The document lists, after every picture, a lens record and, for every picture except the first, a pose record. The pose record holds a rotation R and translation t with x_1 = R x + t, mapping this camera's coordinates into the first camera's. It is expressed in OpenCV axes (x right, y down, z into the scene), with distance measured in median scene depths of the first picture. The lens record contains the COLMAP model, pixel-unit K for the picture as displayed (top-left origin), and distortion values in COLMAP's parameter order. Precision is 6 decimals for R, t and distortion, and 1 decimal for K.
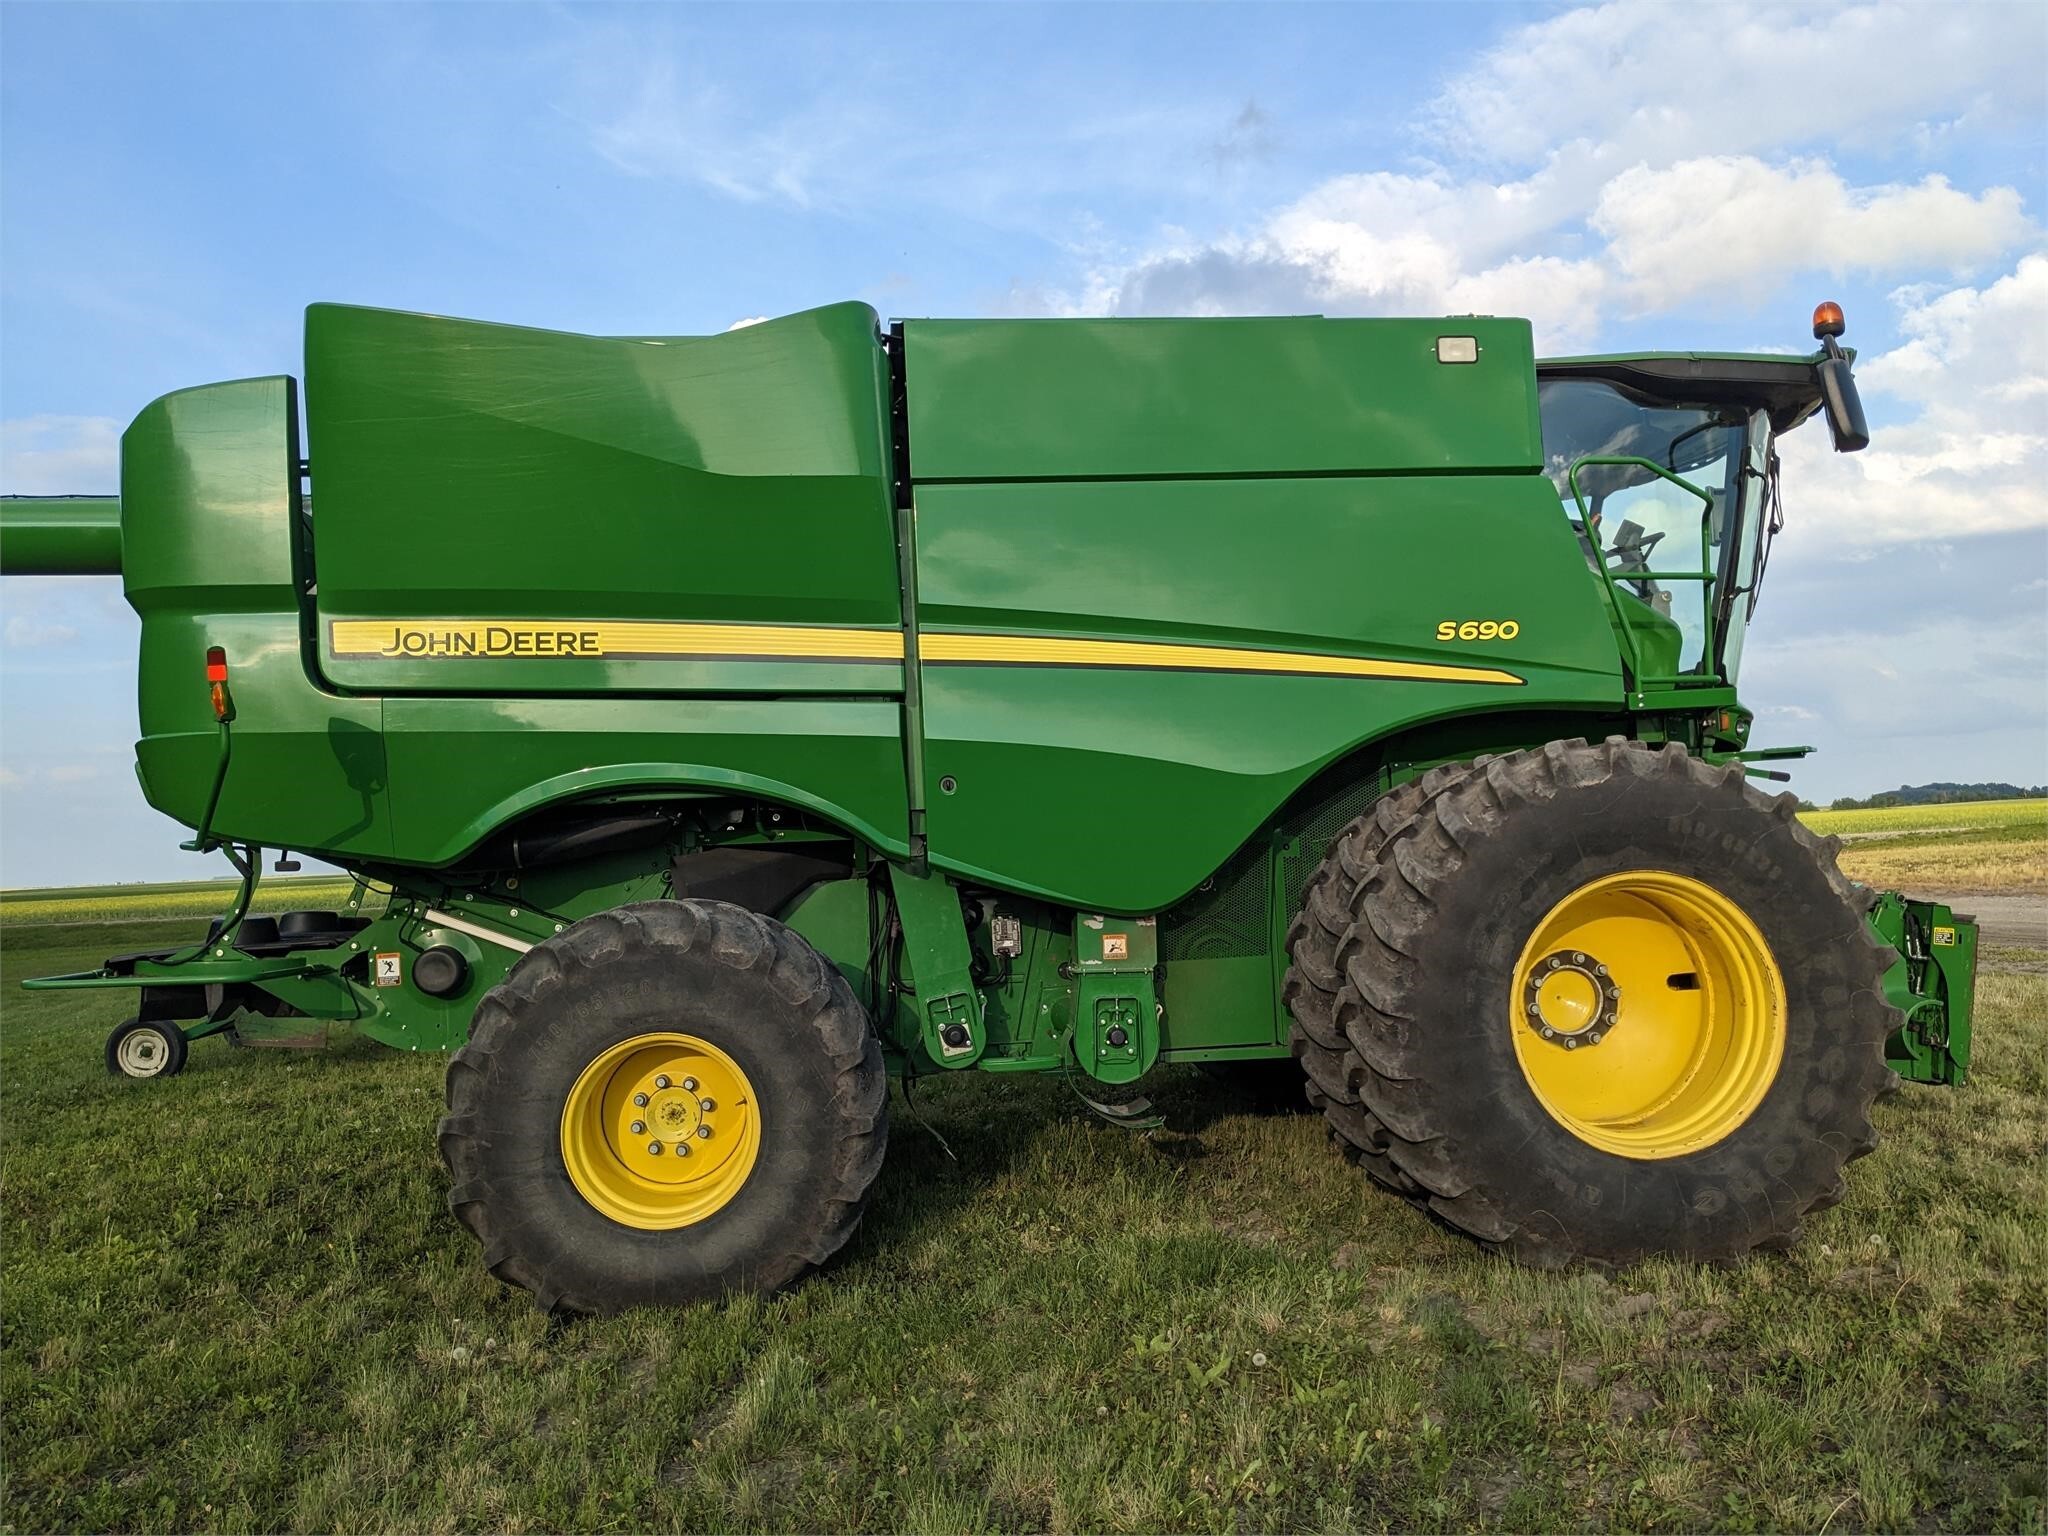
lens RADIAL K [[1614.2, 0, 1019.8], [0, 1614.2, 751.5], [0, 0, 1]] dist [0.063444, -0.098178]
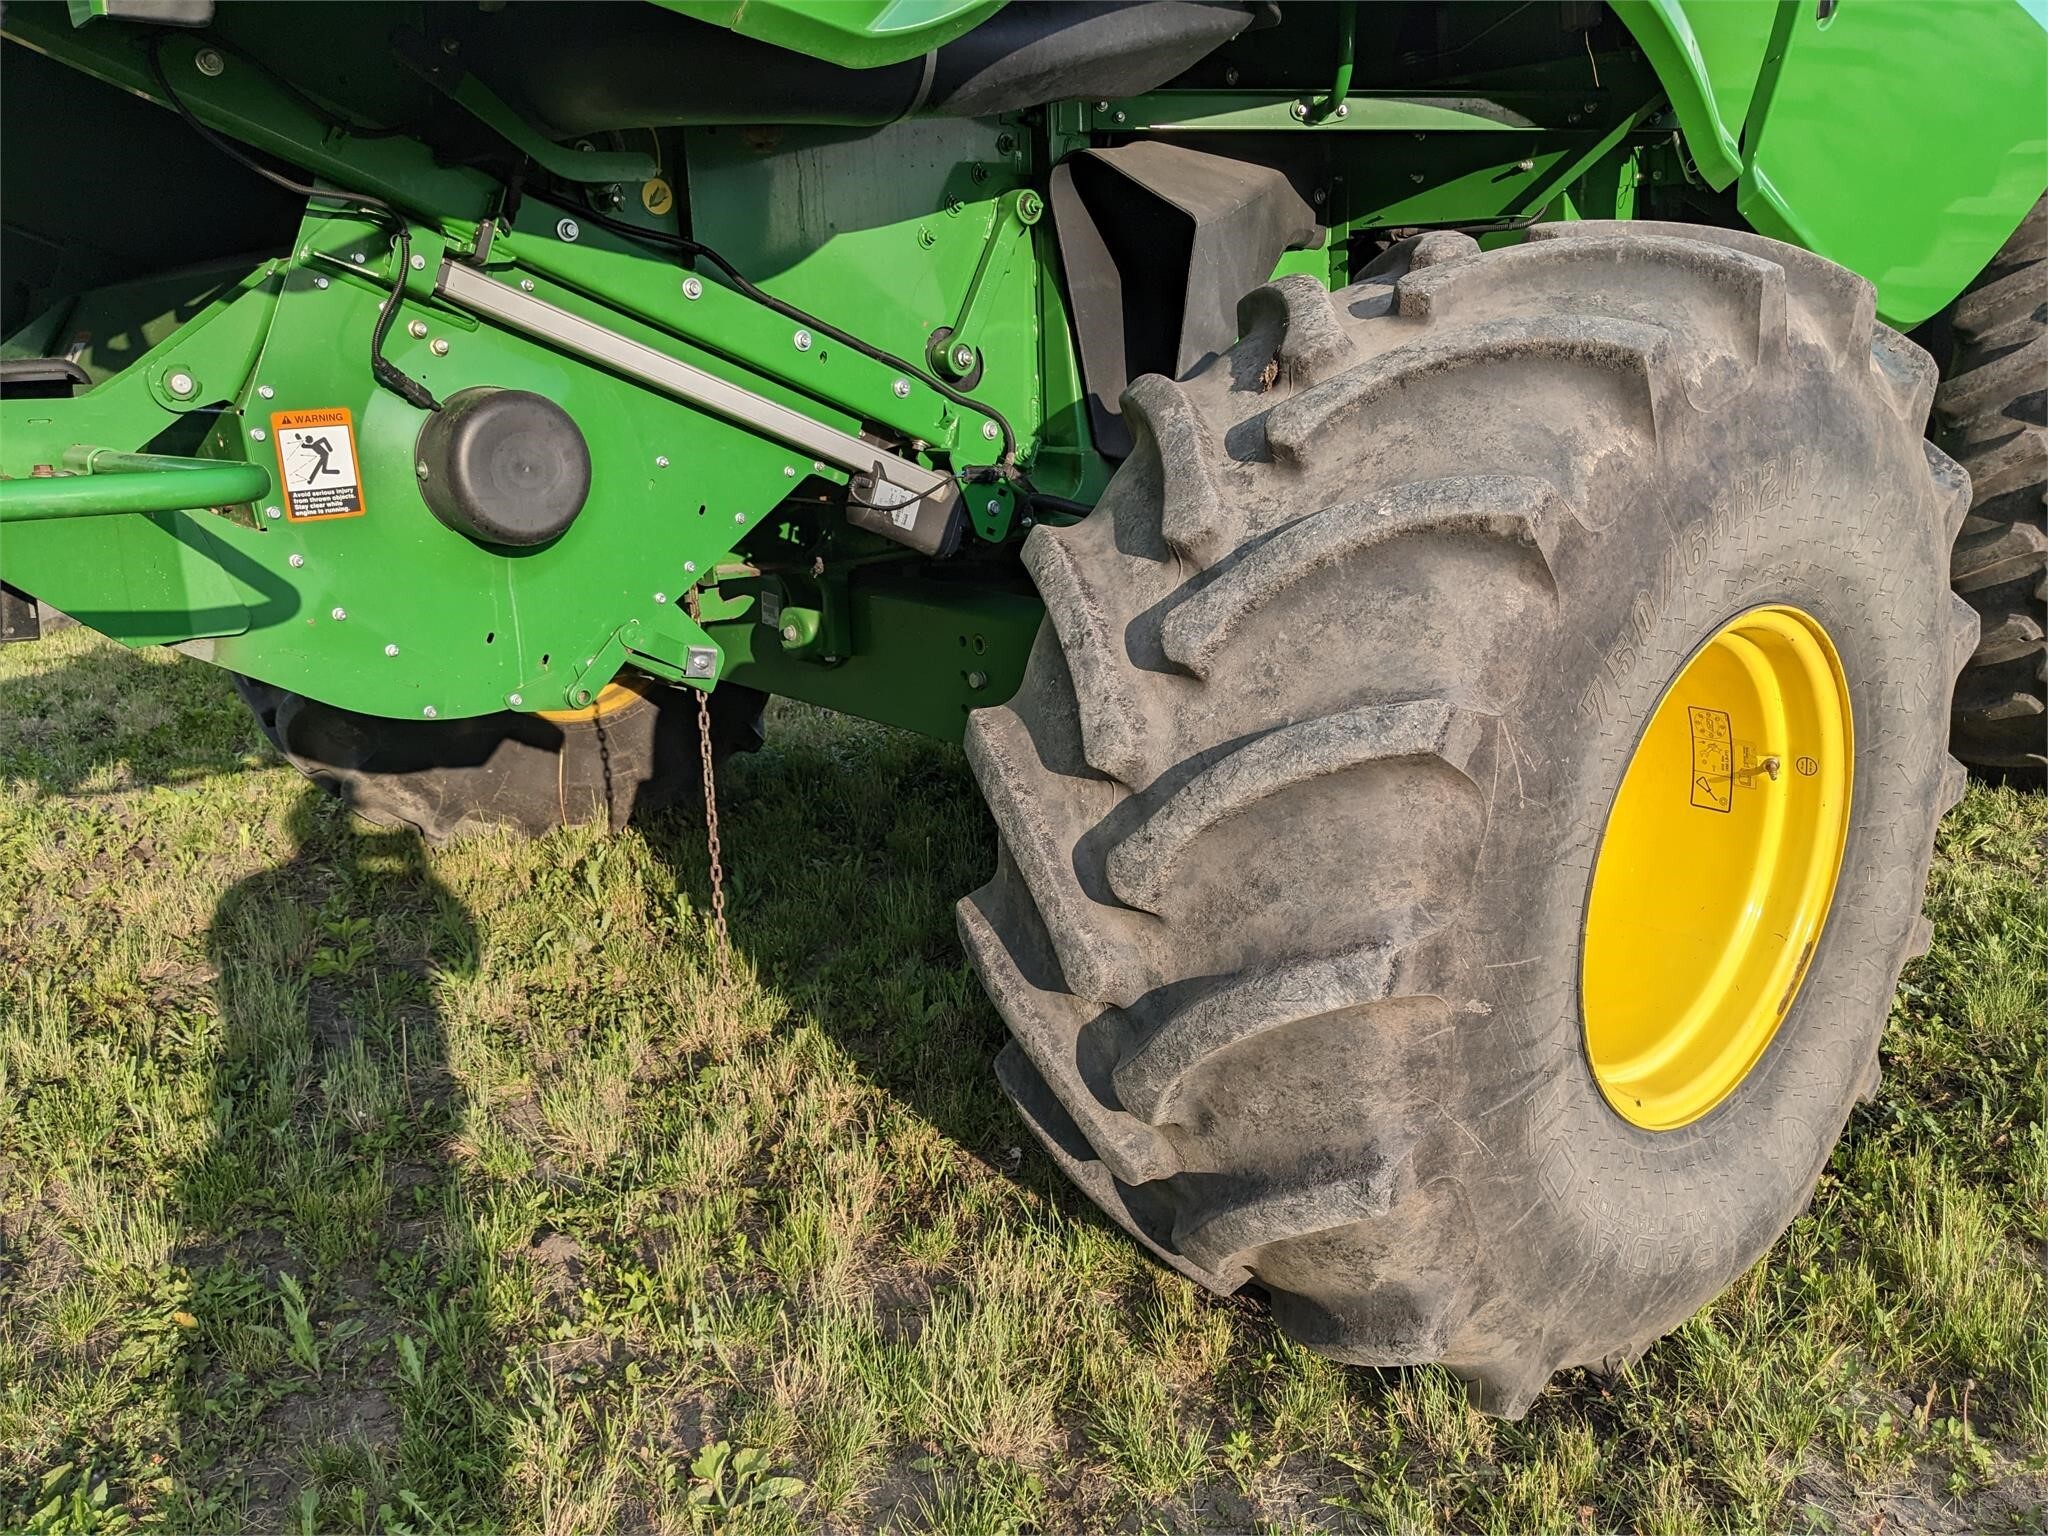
lens RADIAL K [[1614.2, 0, 1032.8], [0, 1614.2, 765.1], [0, 0, 1]] dist [0.063444, -0.098178]
pose [[0.816229, -0.122474, 0.564597, -0.508913], [-0.047858, 0.959579, 0.277342, 0.107943], [-0.575743, -0.253395, 0.777375, 0.749709]]
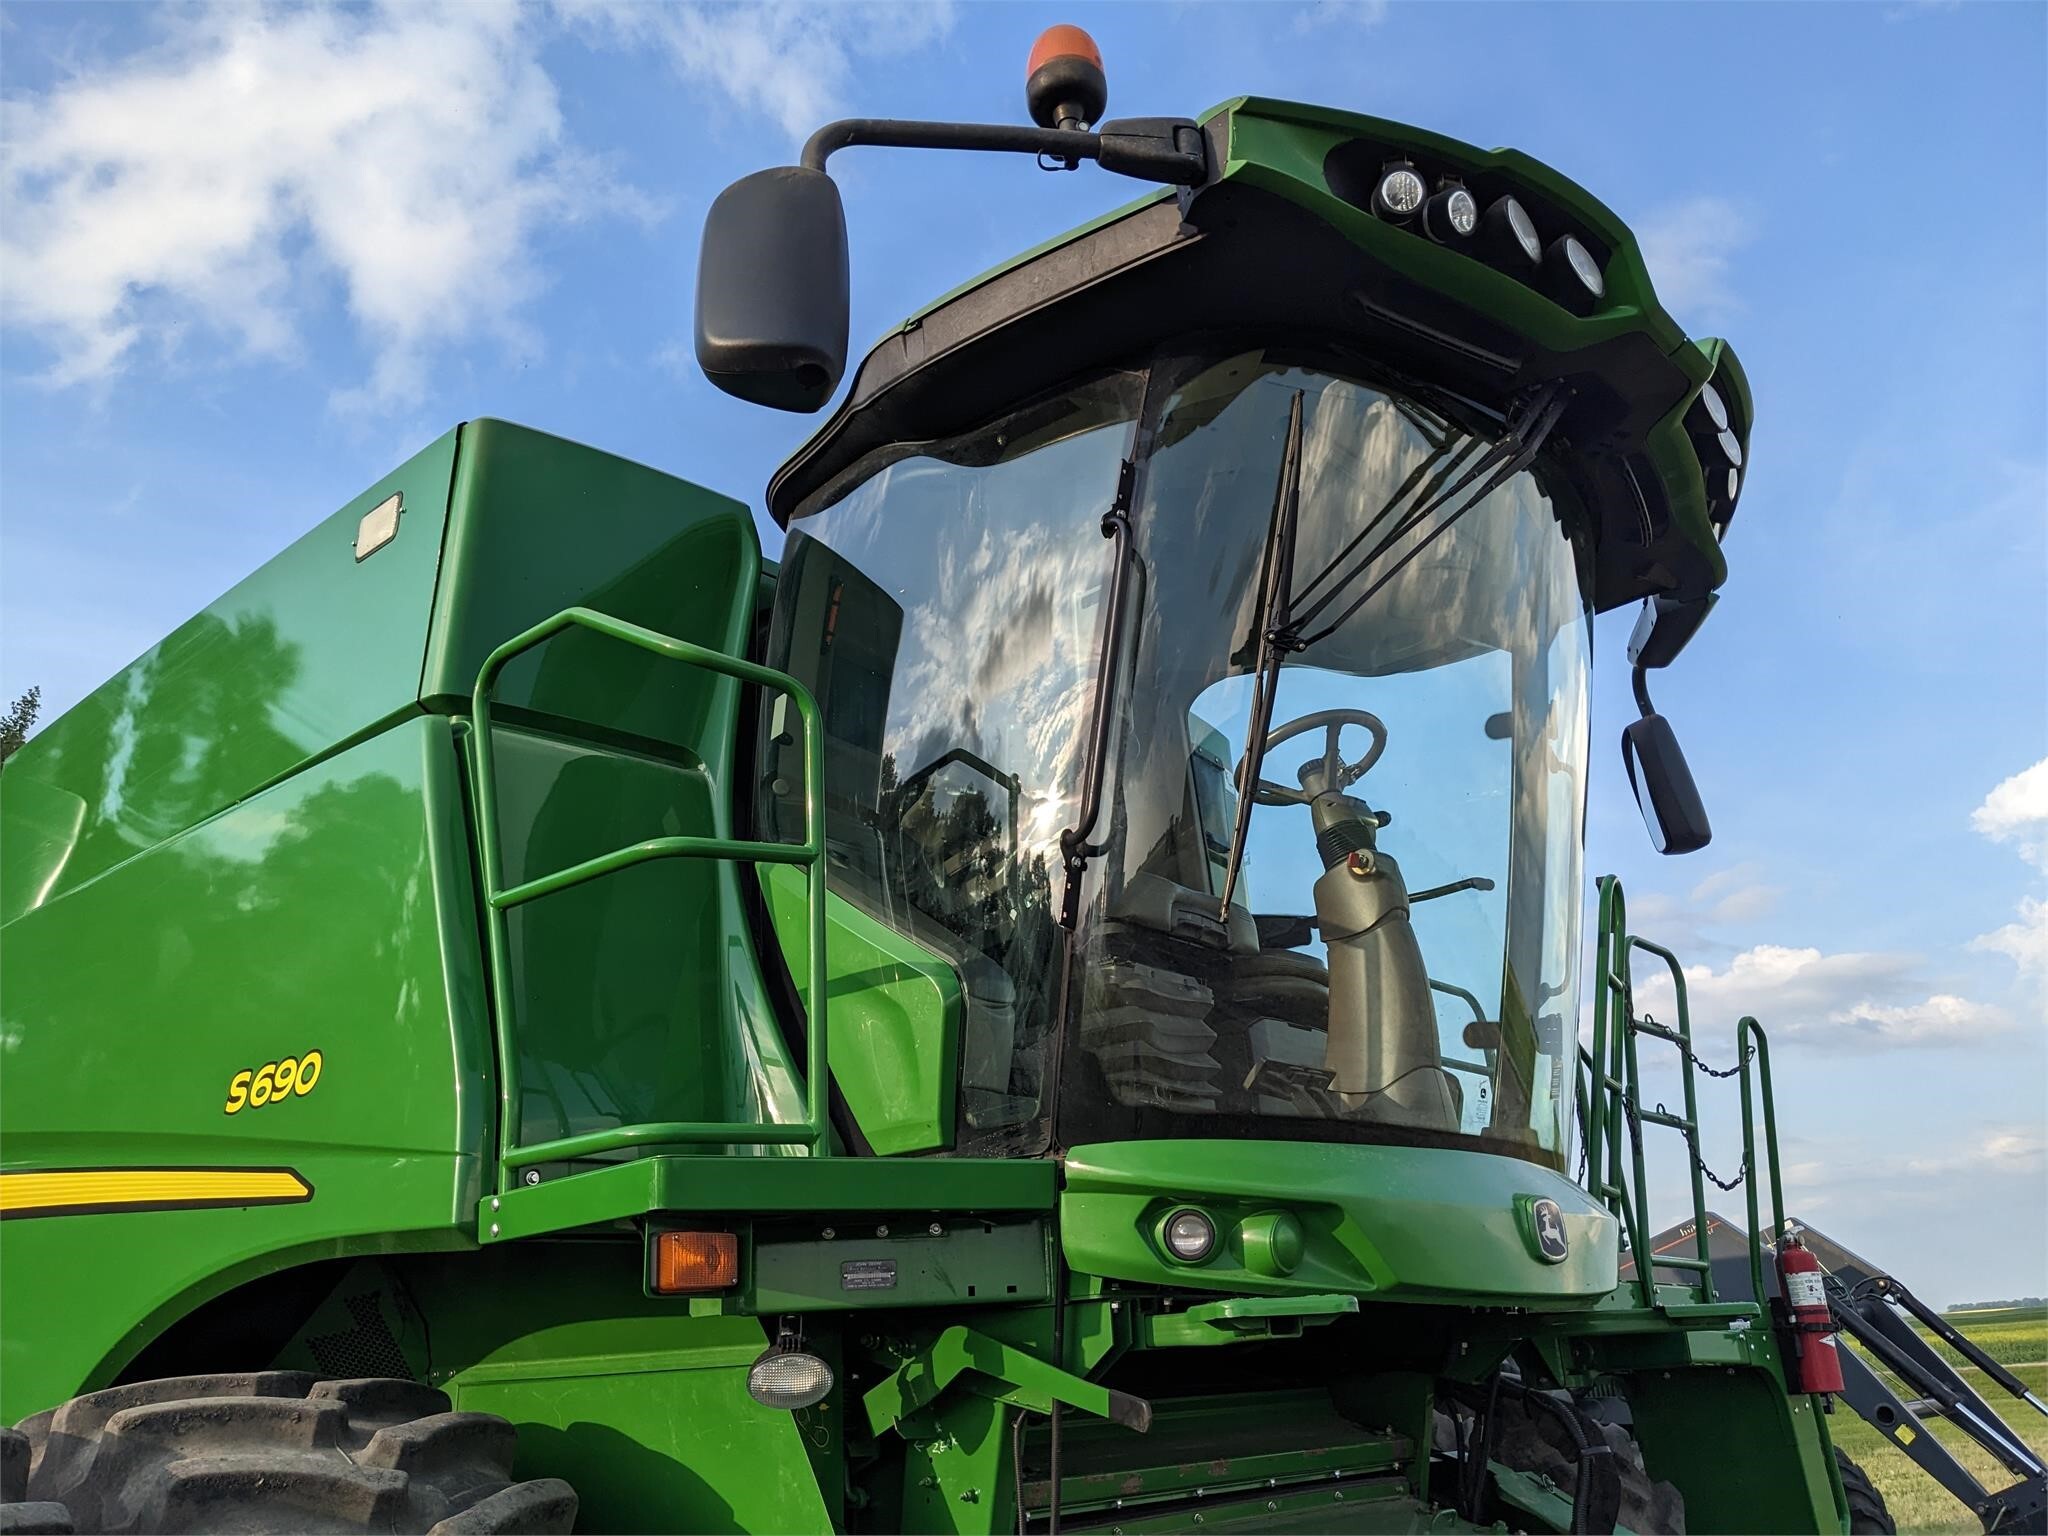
lens RADIAL K [[1614.2, 0, 1034.4], [0, 1614.2, 777.5], [0, 0, 1]] dist [0.063444, -0.098178]
pose [[0.666242, -0.246041, -0.703979, 0.818030], [0.061226, 0.958865, -0.277180, -0.019230], [0.743218, 0.141567, 0.653900, 0.914633]]
